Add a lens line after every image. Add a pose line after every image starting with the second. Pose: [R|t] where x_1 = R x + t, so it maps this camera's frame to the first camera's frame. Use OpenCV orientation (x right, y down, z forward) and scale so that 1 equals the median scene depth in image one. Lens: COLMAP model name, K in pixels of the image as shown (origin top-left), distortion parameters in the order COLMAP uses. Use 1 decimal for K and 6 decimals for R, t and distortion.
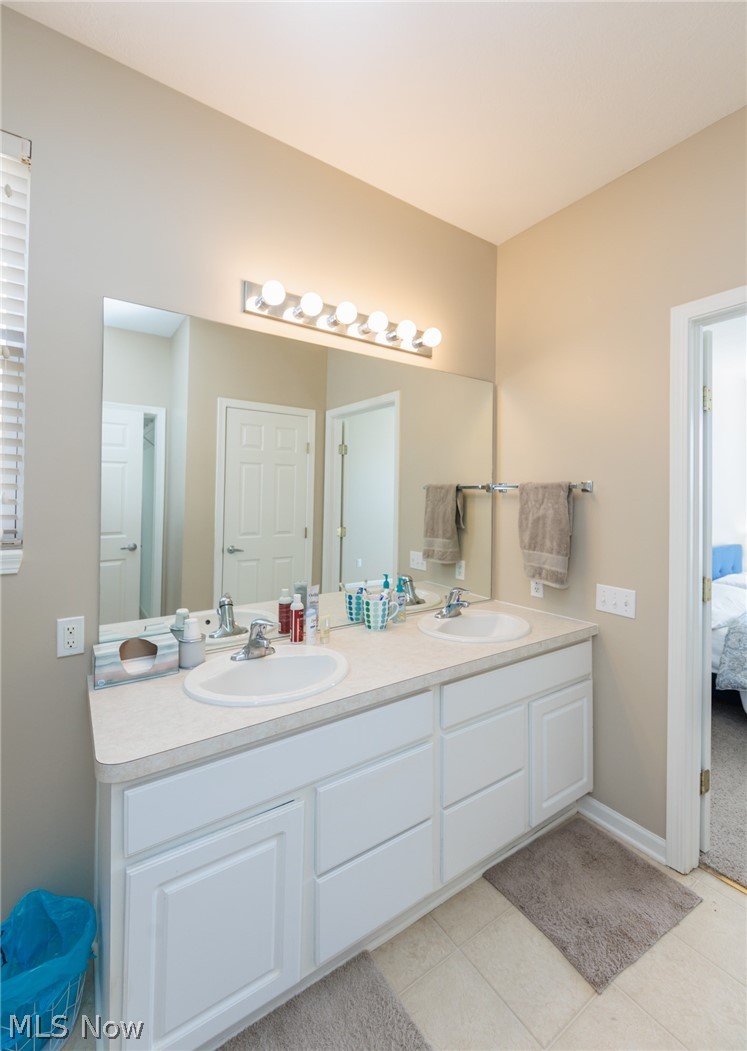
lens RADIAL K [[454.0, 0, 377.7], [0, 454.0, 488.8], [0, 0, 1]] dist [-0.033078, -0.000076]
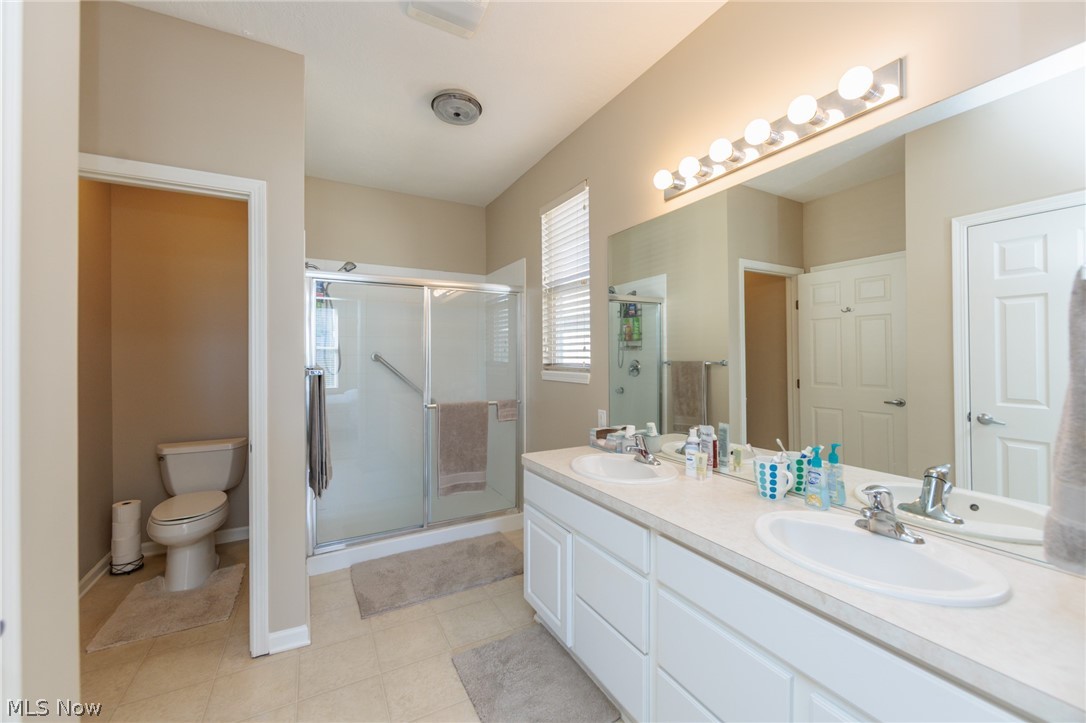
lens RADIAL K [[425.0, 0, 544.3], [0, 425.0, 355.7], [0, 0, 1]] dist [-0.000985, -0.000306]
pose [[-0.102993, -0.010749, -0.994624, 0.805588], [0.019776, 0.999722, -0.012852, 0.047931], [0.994485, -0.020993, -0.102752, 0.641553]]
